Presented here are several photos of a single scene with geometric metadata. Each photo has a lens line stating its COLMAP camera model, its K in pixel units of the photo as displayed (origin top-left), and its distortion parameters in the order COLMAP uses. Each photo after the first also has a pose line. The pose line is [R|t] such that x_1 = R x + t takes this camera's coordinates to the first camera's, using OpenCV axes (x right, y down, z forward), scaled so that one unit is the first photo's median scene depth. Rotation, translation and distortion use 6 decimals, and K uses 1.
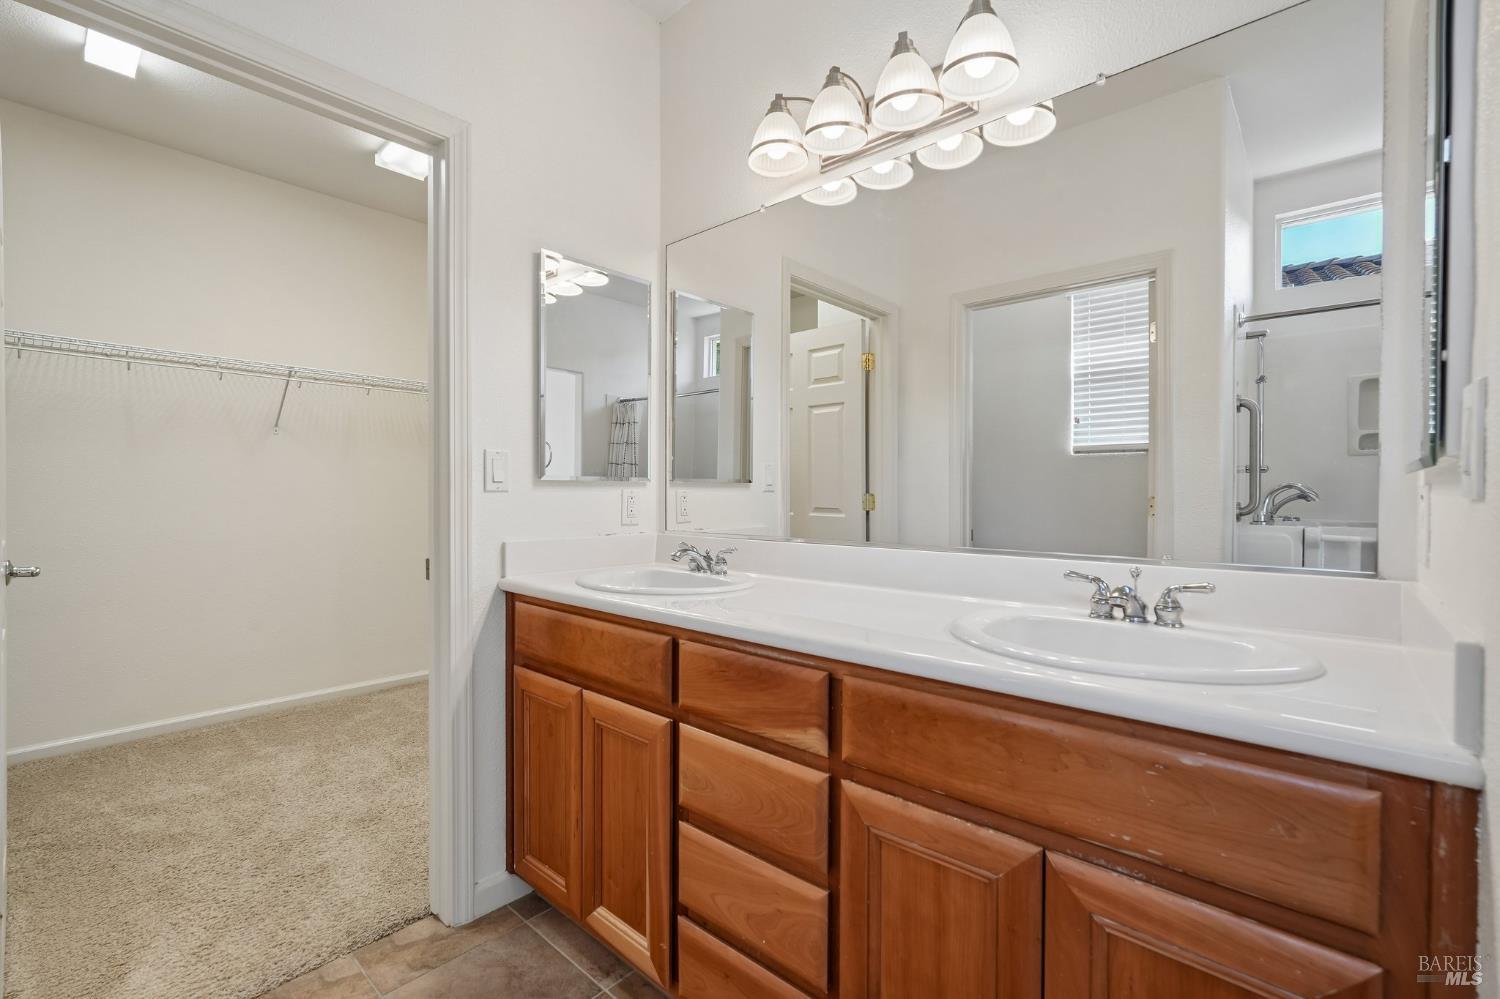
lens RADIAL K [[657.2, 0, 750.0], [0, 657.2, 499.5], [0, 0, 1]] dist [-0.014196, 0.006975]
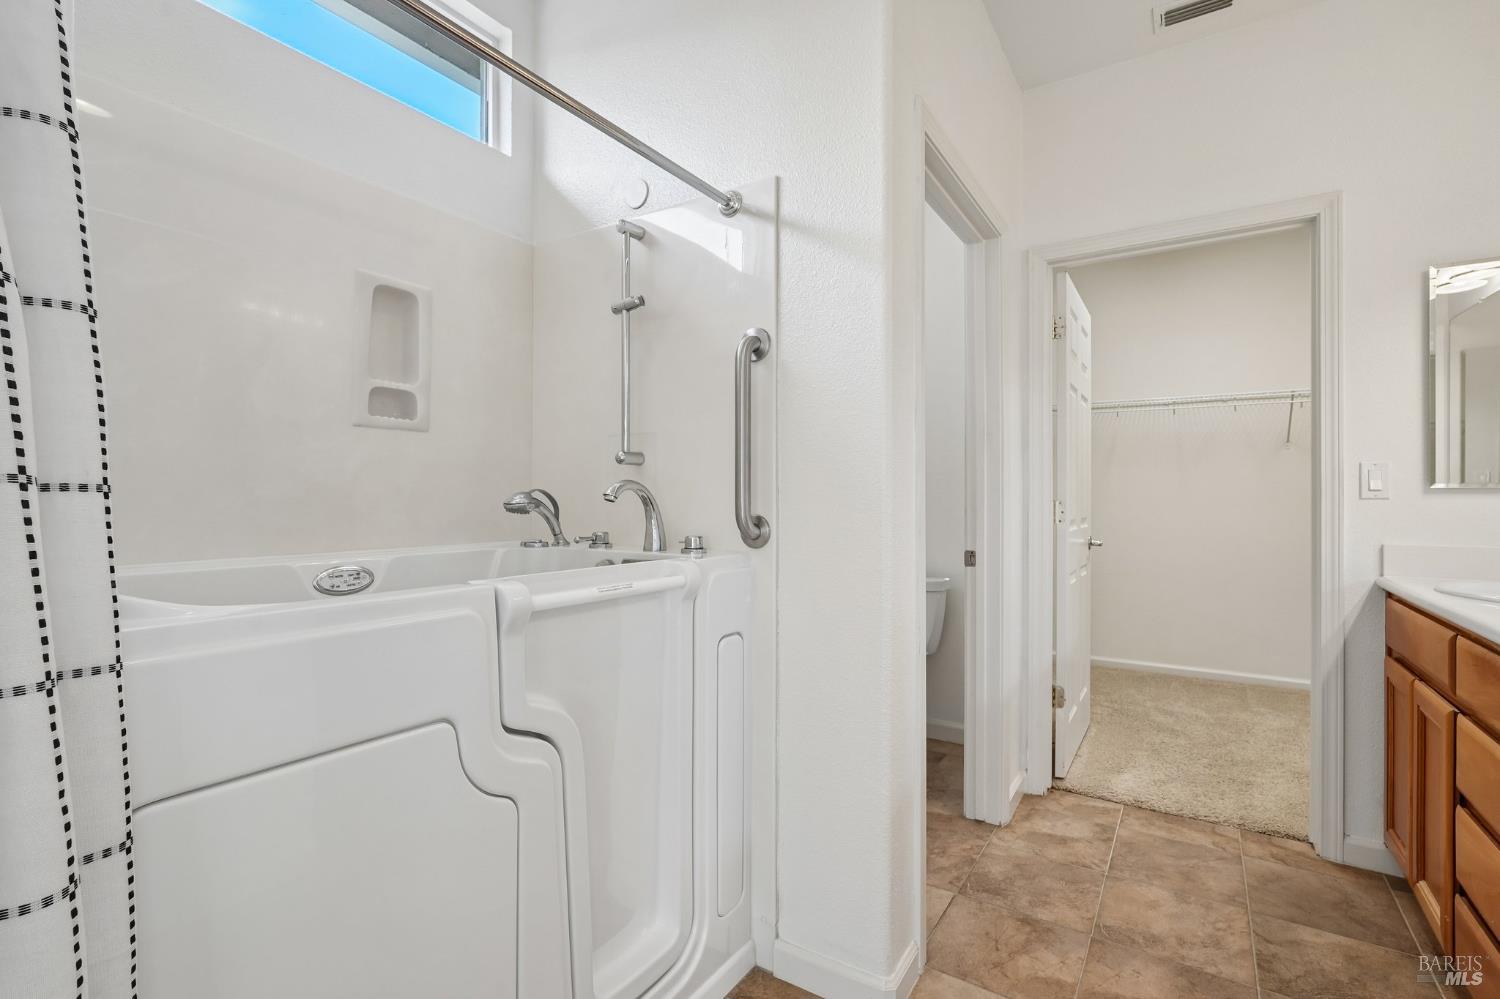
lens RADIAL K [[681.0, 0, 750.0], [0, 681.0, 499.5], [0, 0, 1]] dist [-0.022788, -0.000033]
pose [[0.155734, -0.001109, -0.987798, 0.590551], [-0.006973, 0.999973, -0.002222, -0.000914], [0.987774, 0.007234, 0.155722, -0.242683]]
